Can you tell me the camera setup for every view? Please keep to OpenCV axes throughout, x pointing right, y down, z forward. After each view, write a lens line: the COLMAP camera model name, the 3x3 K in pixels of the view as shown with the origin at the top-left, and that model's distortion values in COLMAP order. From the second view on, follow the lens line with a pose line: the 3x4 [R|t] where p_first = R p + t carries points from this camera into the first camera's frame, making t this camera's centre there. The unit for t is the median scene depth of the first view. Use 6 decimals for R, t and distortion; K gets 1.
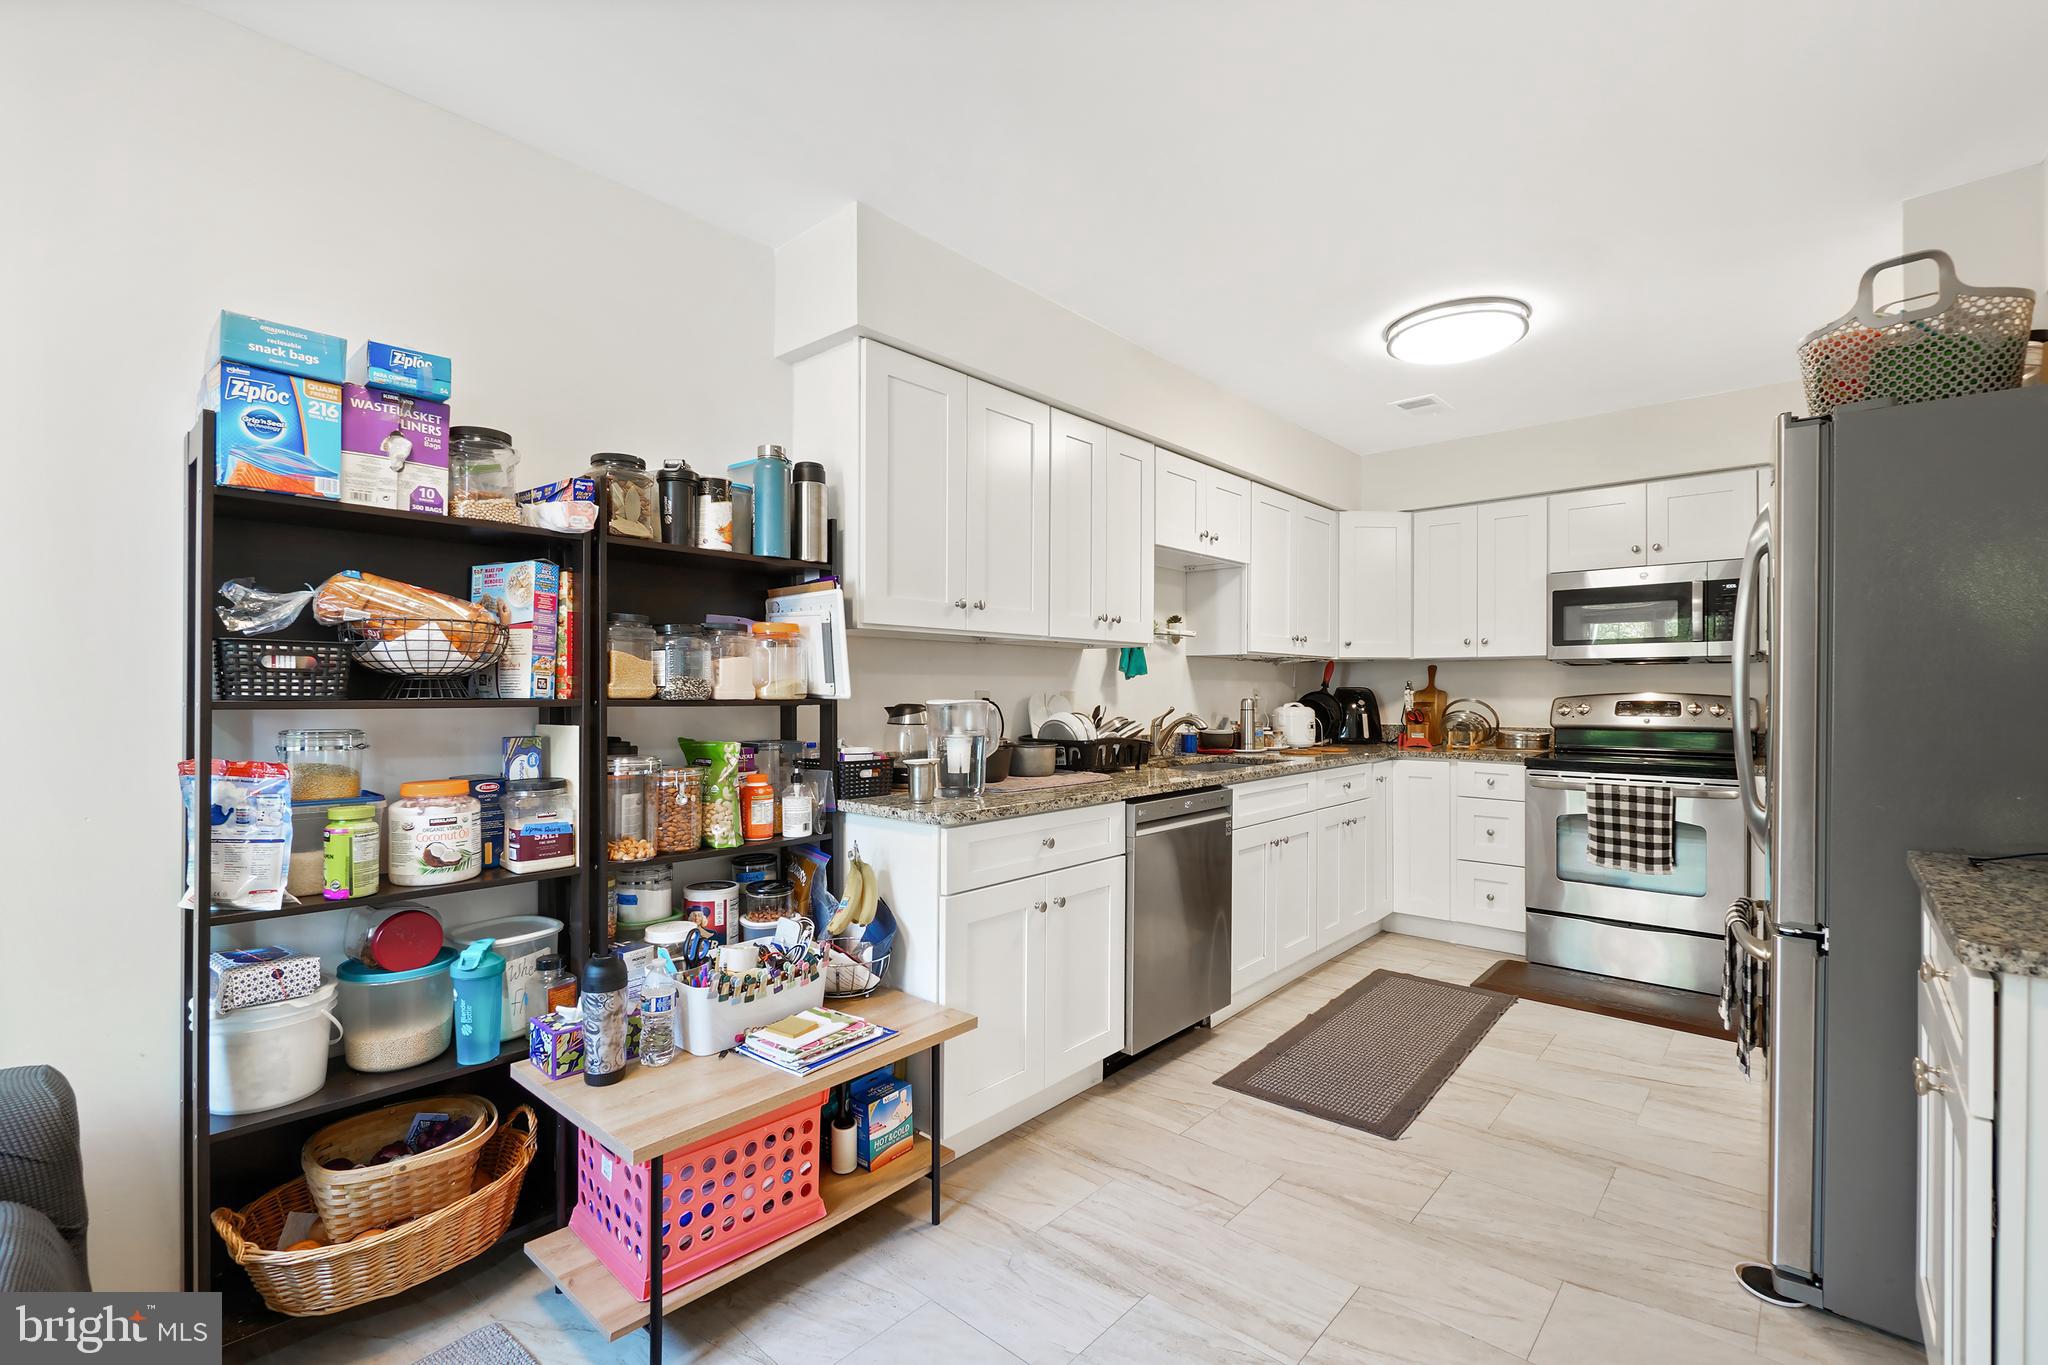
lens RADIAL K [[910.7, 0, 1031.0], [0, 910.7, 691.9], [0, 0, 1]] dist [-0.003788, -0.001134]
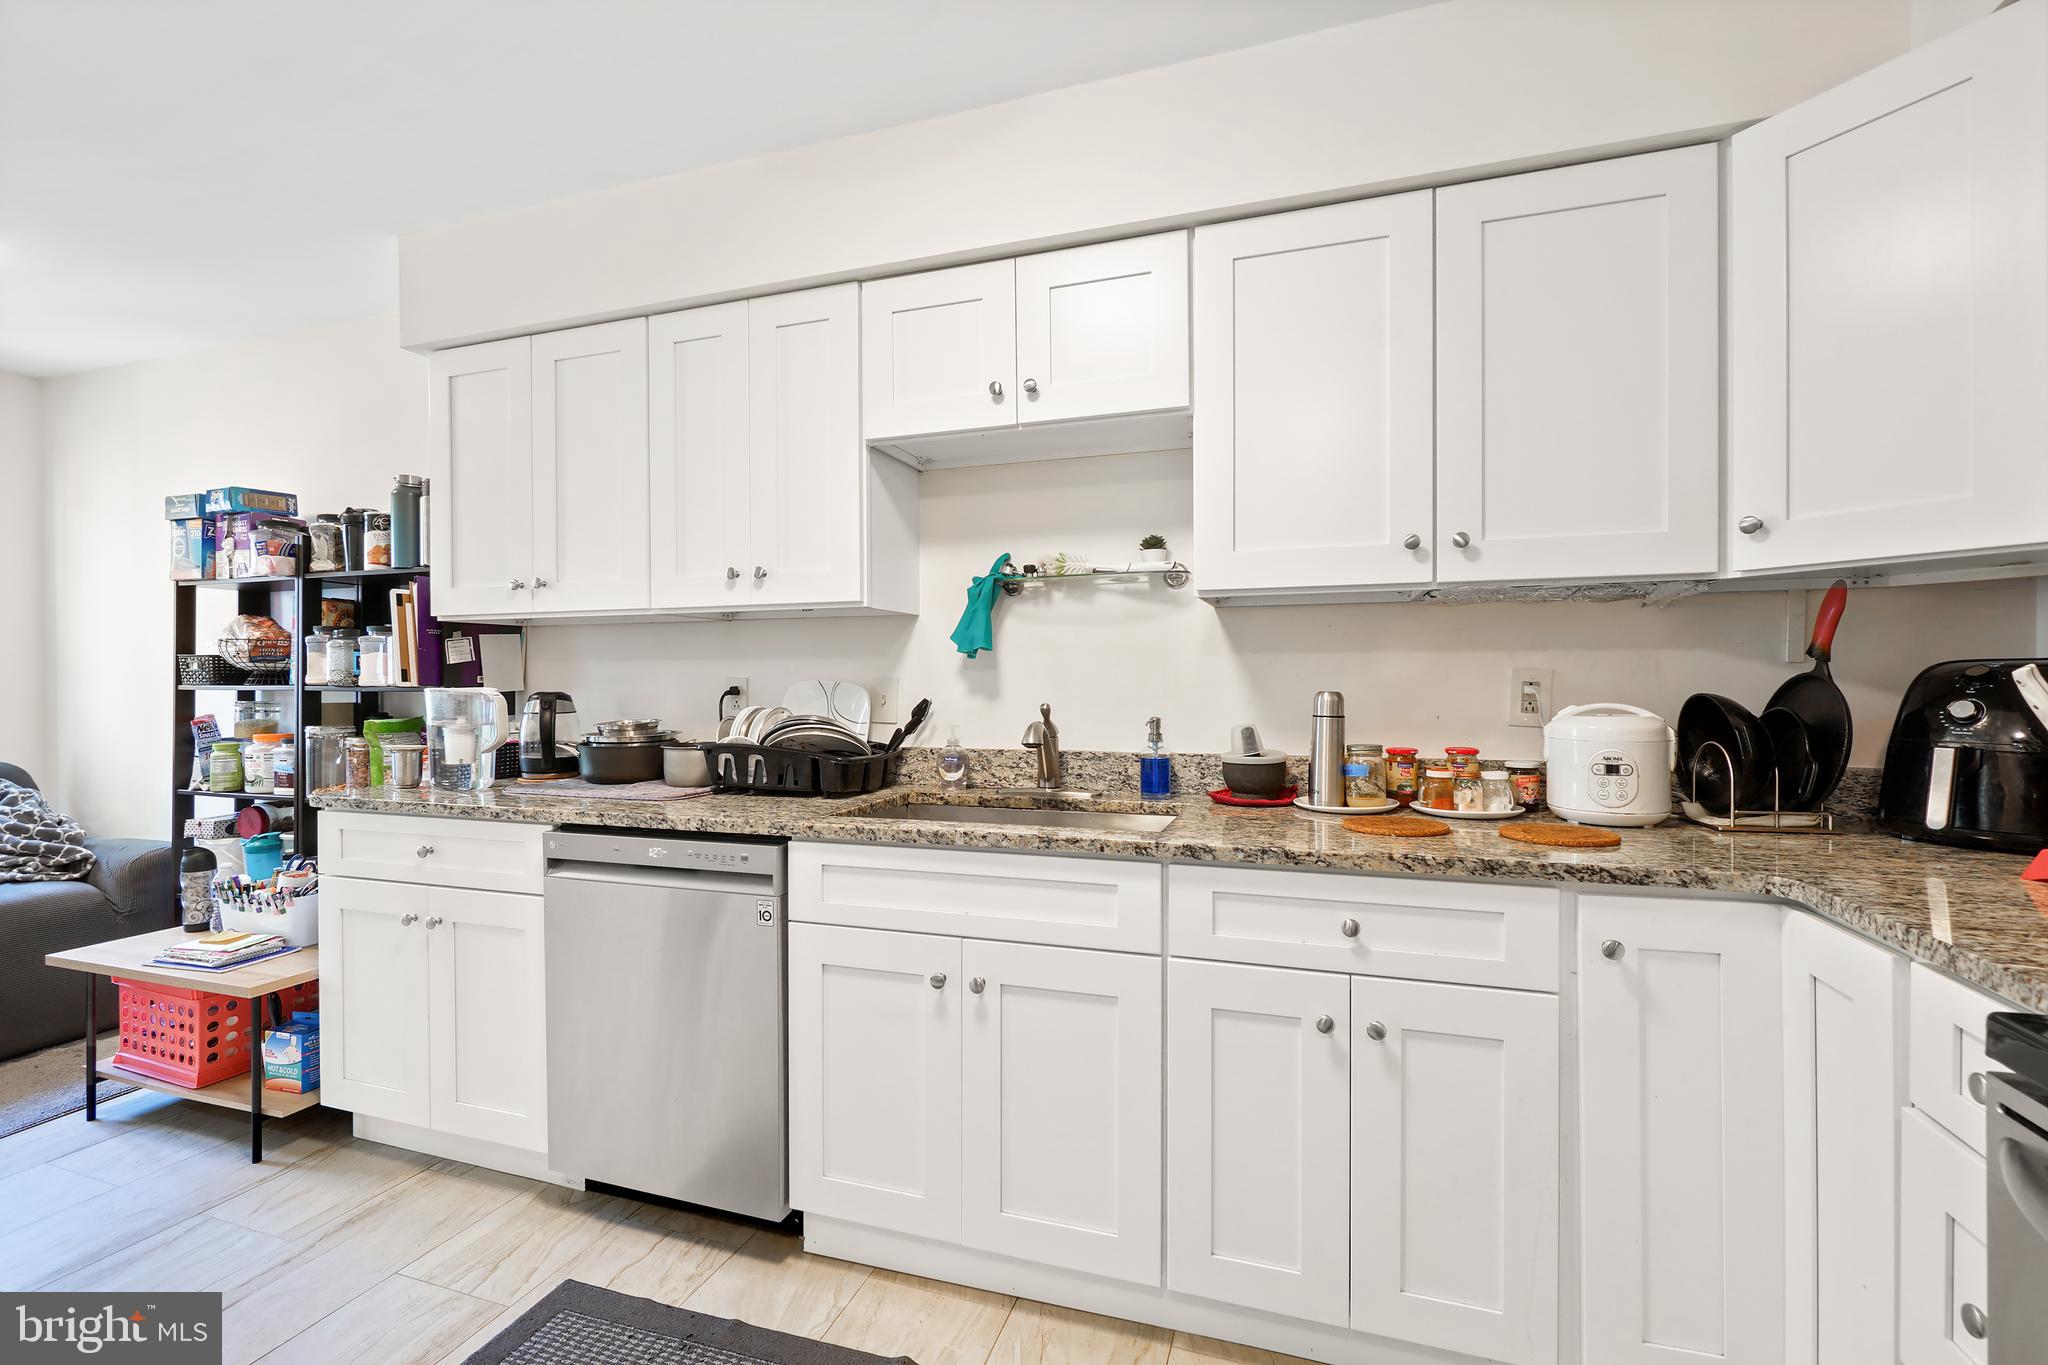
lens RADIAL K [[910.7, 0, 1021.1], [0, 910.7, 676.8], [0, 0, 1]] dist [-0.003788, -0.001134]
pose [[0.375359, -0.001216, -0.926879, 0.987803], [0.004401, 0.999990, 0.000471, -0.000802], [0.926869, -0.004256, 0.375360, 1.132576]]
